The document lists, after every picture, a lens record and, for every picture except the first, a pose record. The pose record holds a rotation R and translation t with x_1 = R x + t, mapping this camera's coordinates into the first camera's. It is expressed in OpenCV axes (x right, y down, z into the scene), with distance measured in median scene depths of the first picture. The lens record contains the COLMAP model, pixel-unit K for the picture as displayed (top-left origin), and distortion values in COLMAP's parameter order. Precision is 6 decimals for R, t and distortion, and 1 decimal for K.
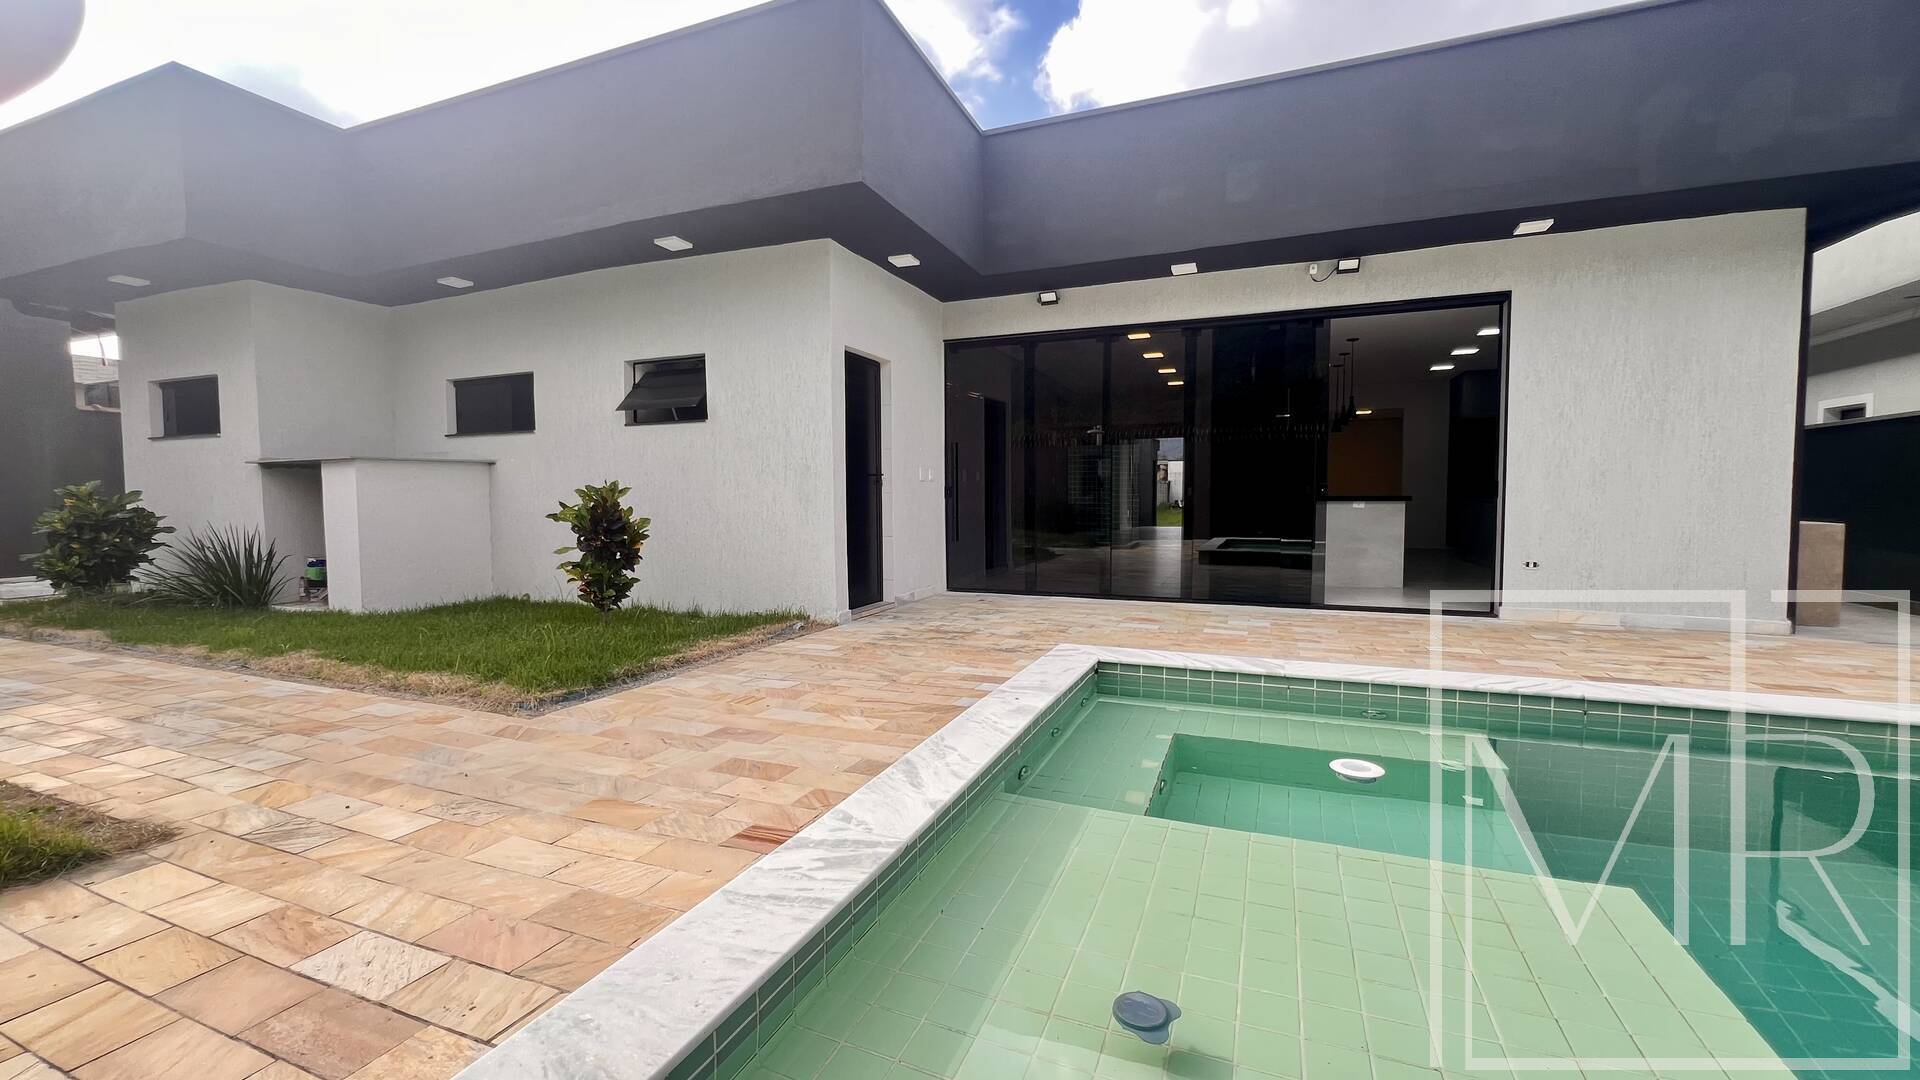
lens RADIAL K [[770.4, 0, 956.2], [0, 770.4, 549.0], [0, 0, 1]] dist [-0.005112, 0.001982]
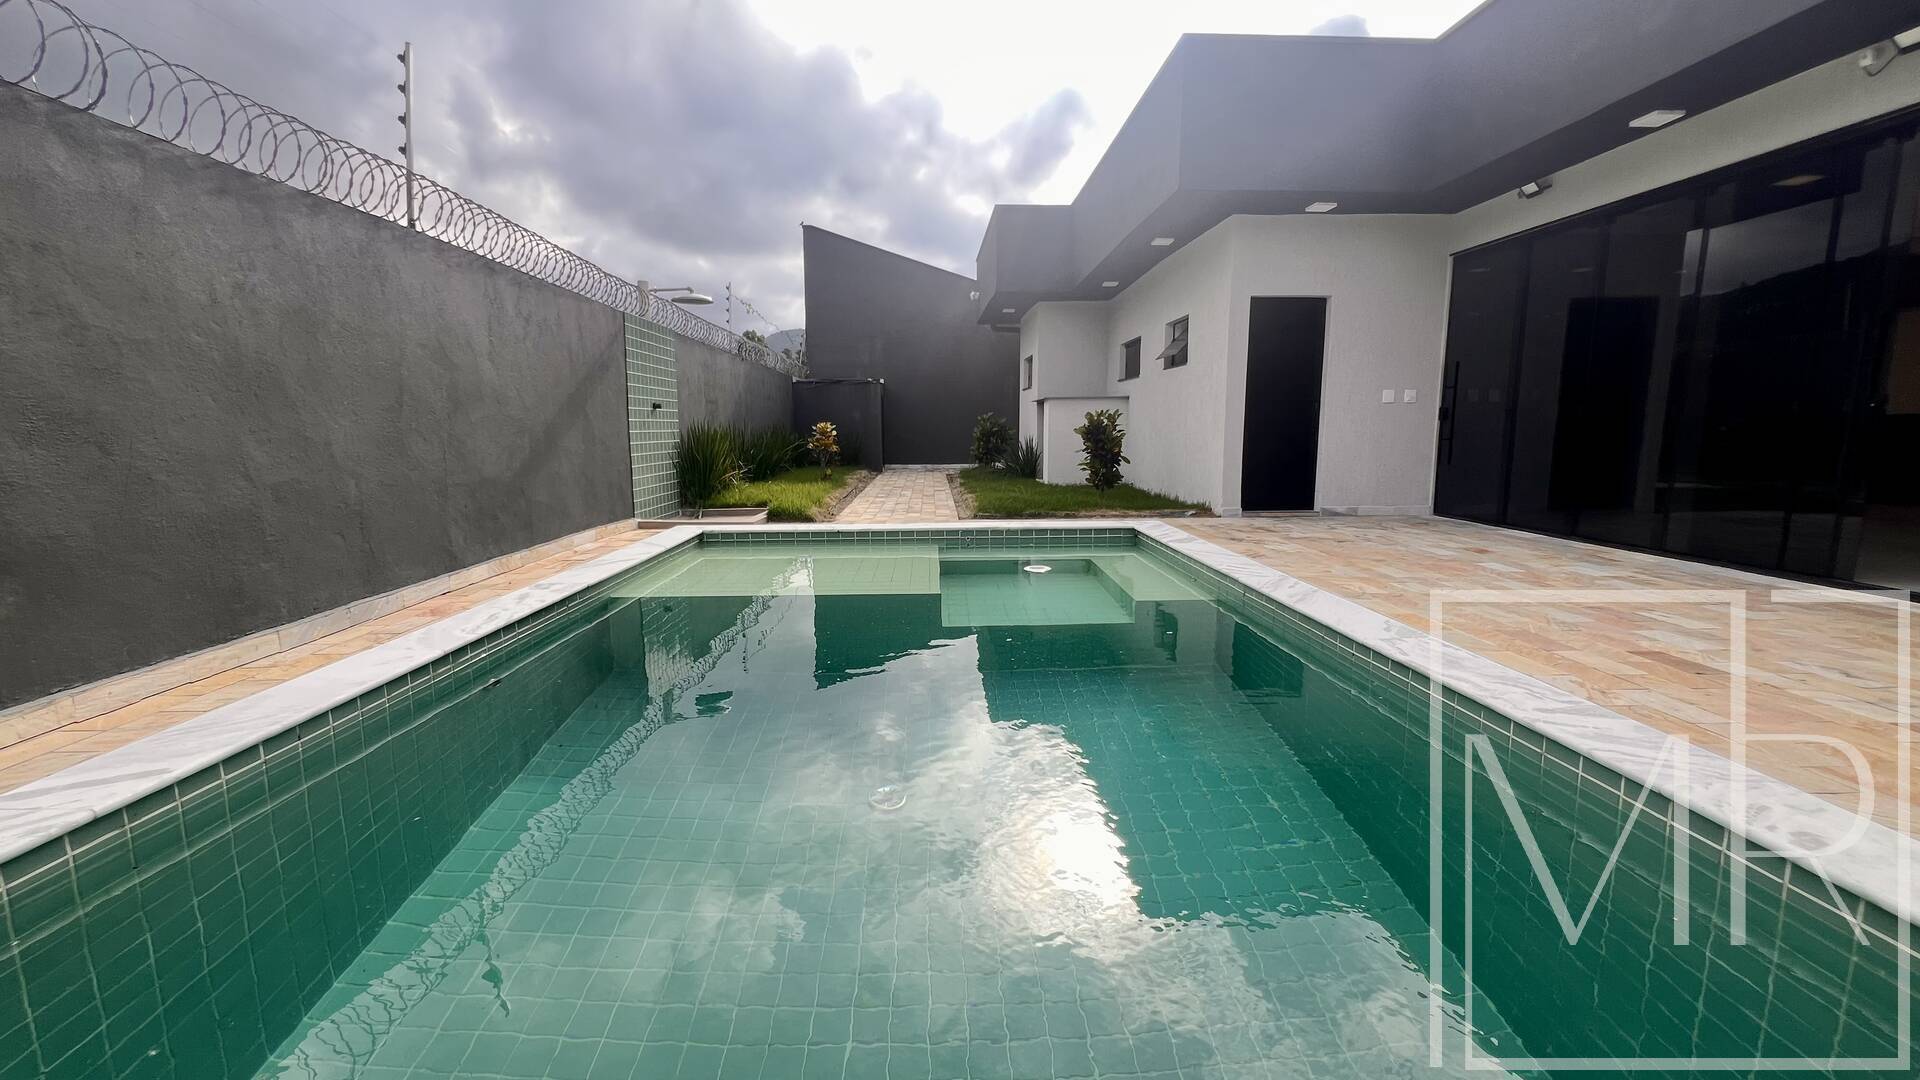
lens RADIAL K [[770.4, 0, 951.9], [0, 770.4, 532.7], [0, 0, 1]] dist [-0.005112, 0.001982]
pose [[0.408147, 0.129742, -0.903650, 0.764950], [-0.055832, 0.991544, 0.117145, -0.003888], [0.911207, 0.002640, 0.411940, 0.039601]]
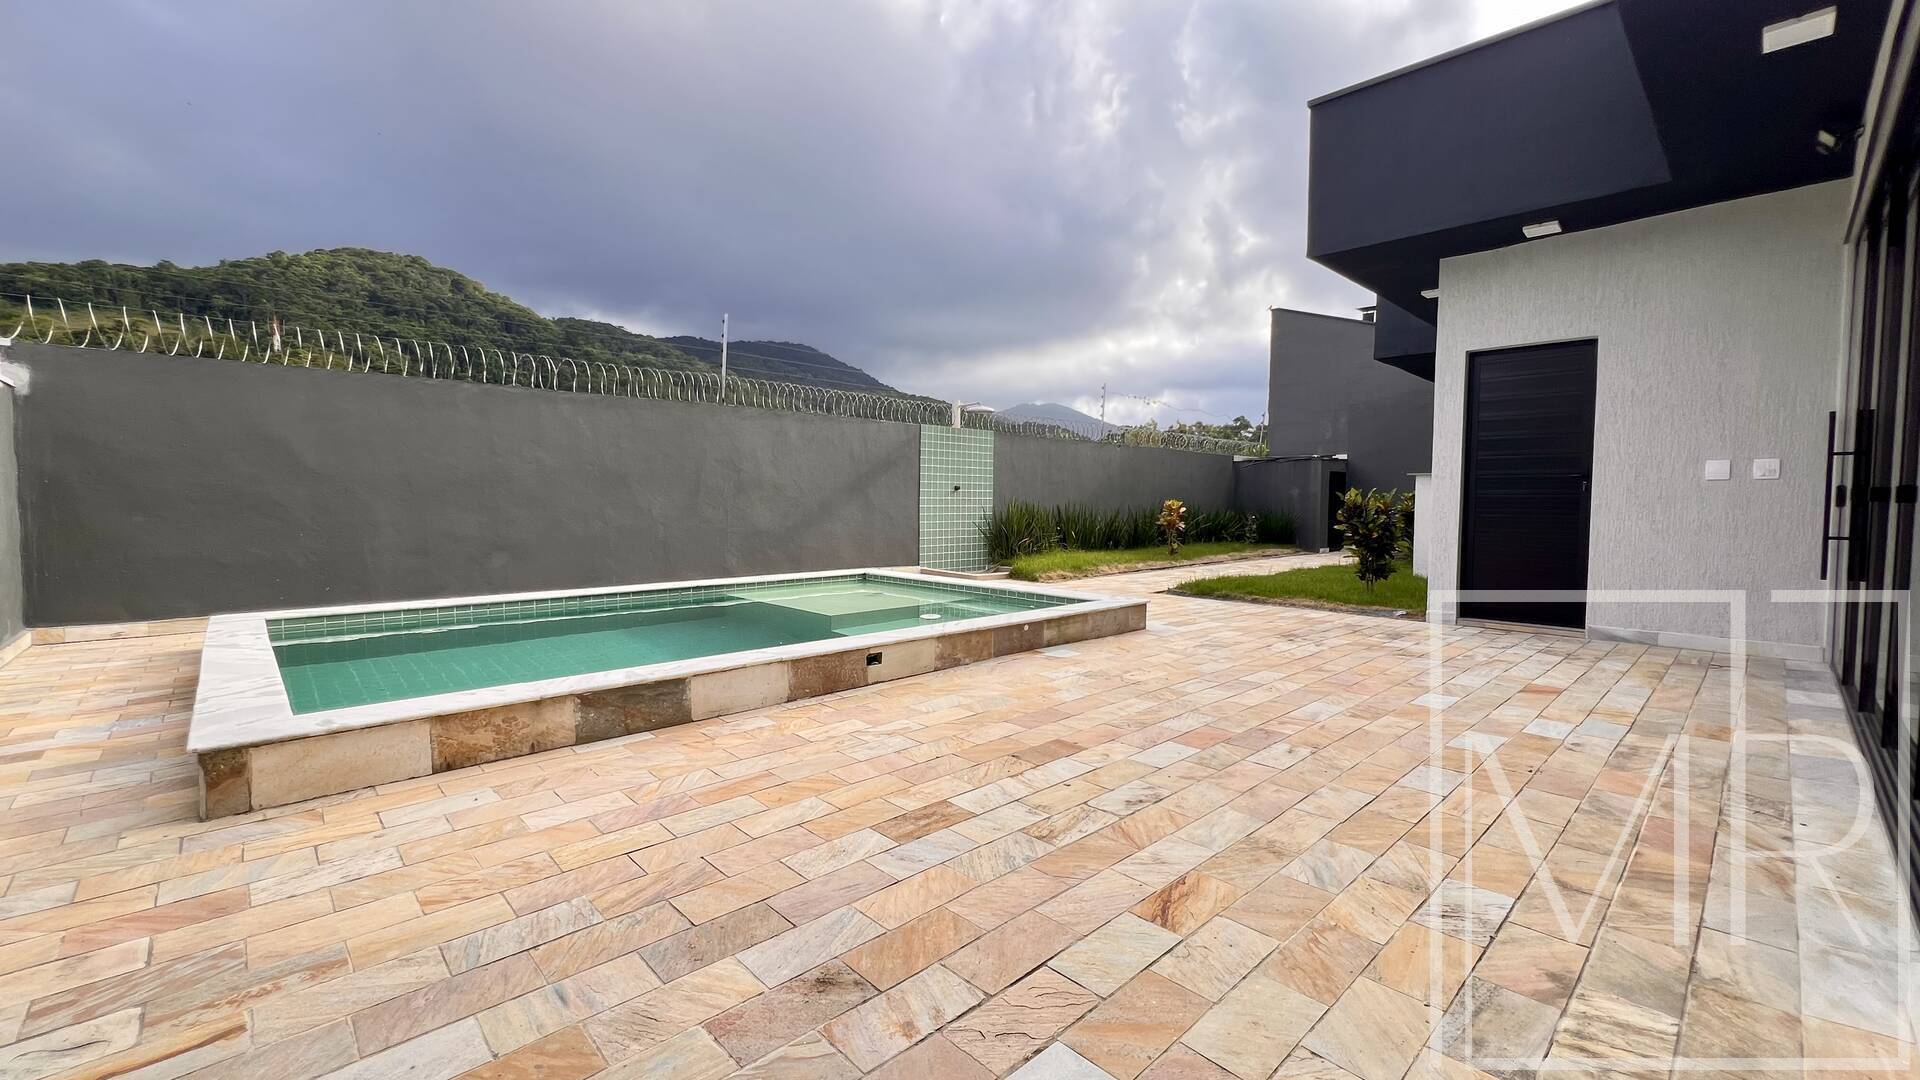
lens RADIAL K [[770.4, 0, 955.4], [0, 770.4, 531.6], [0, 0, 1]] dist [-0.005112, 0.001982]
pose [[-0.417439, 0.041180, -0.907771, 0.970981], [-0.061141, 0.995436, 0.073272, -0.058103], [0.906646, 0.086089, -0.413016, 0.760832]]
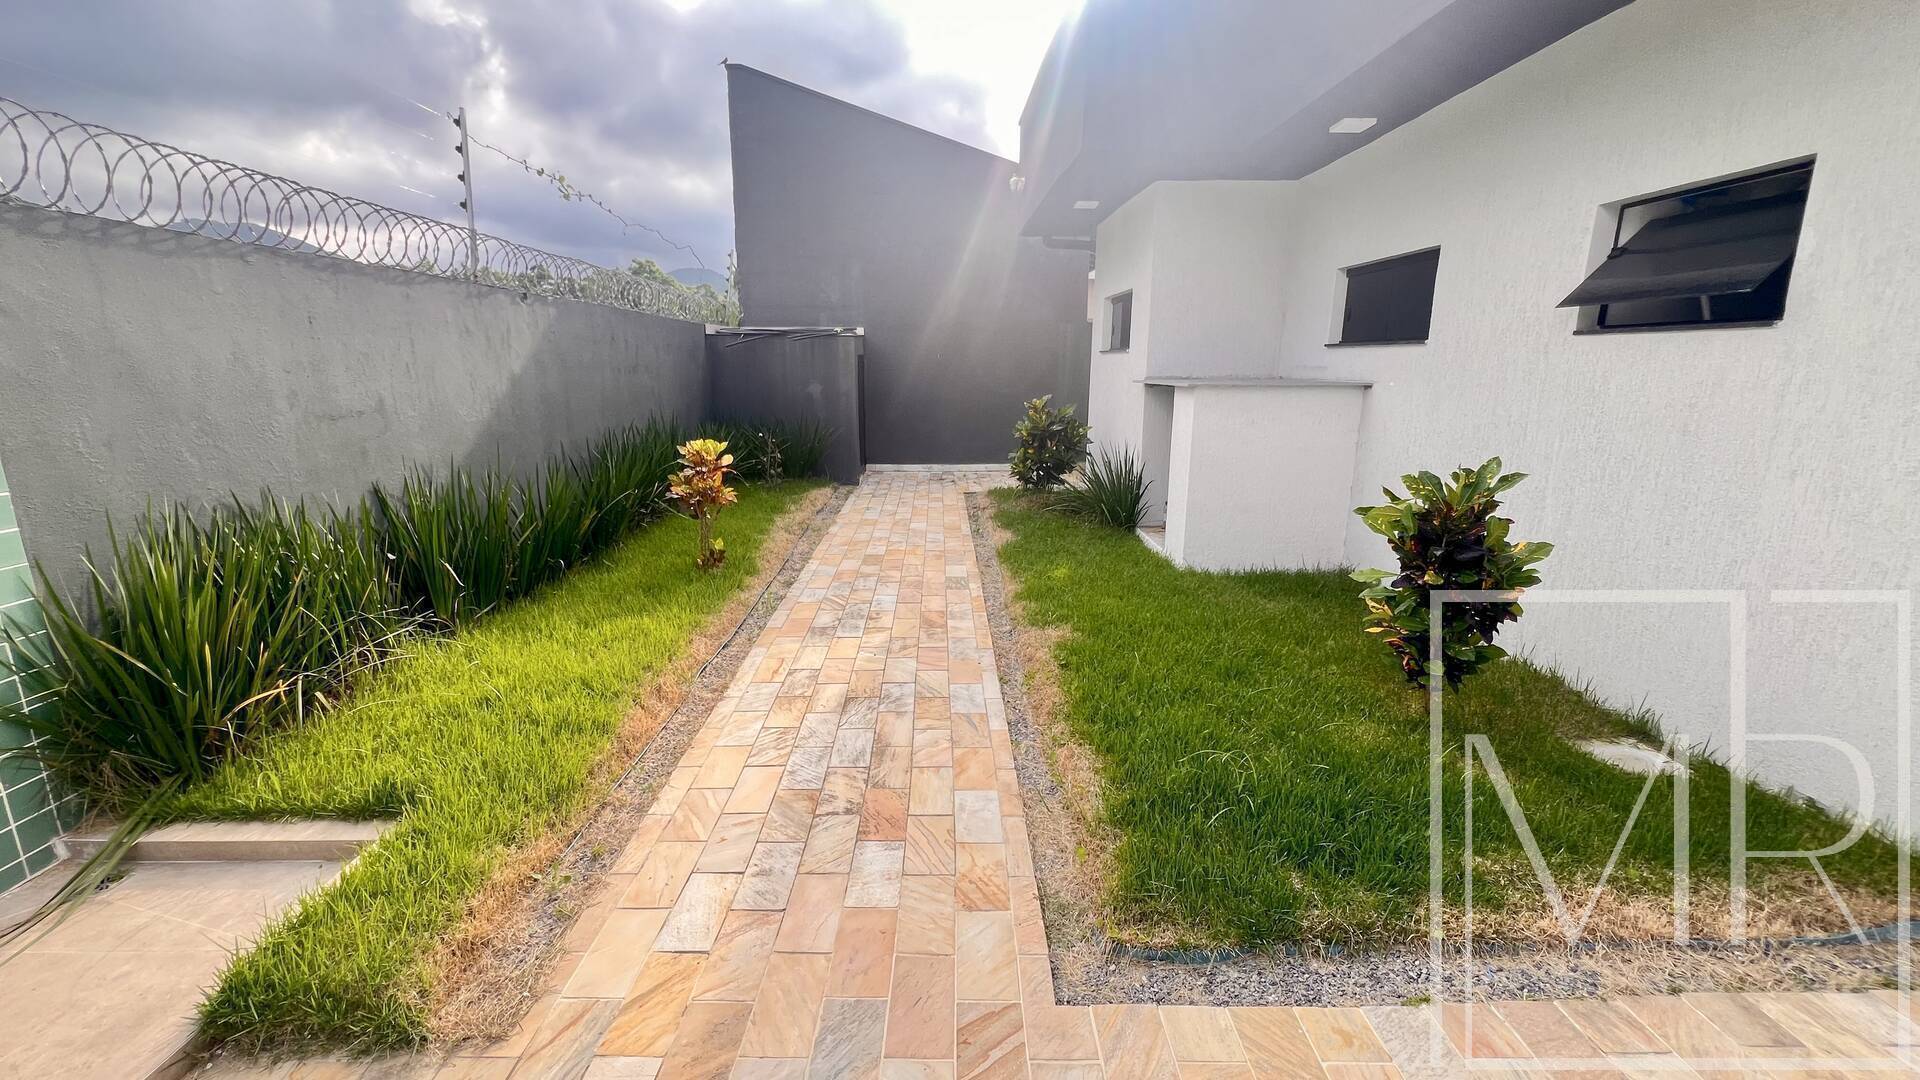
lens RADIAL K [[770.0, 0, 943.0], [0, 770.0, 539.5], [0, 0, 1]] dist [-0.008557, -0.000048]
pose [[0.386332, 0.214108, -0.897165, -0.096358], [-0.064128, 0.976566, 0.205442, -0.103256], [0.920128, -0.021835, 0.391009, 0.392242]]
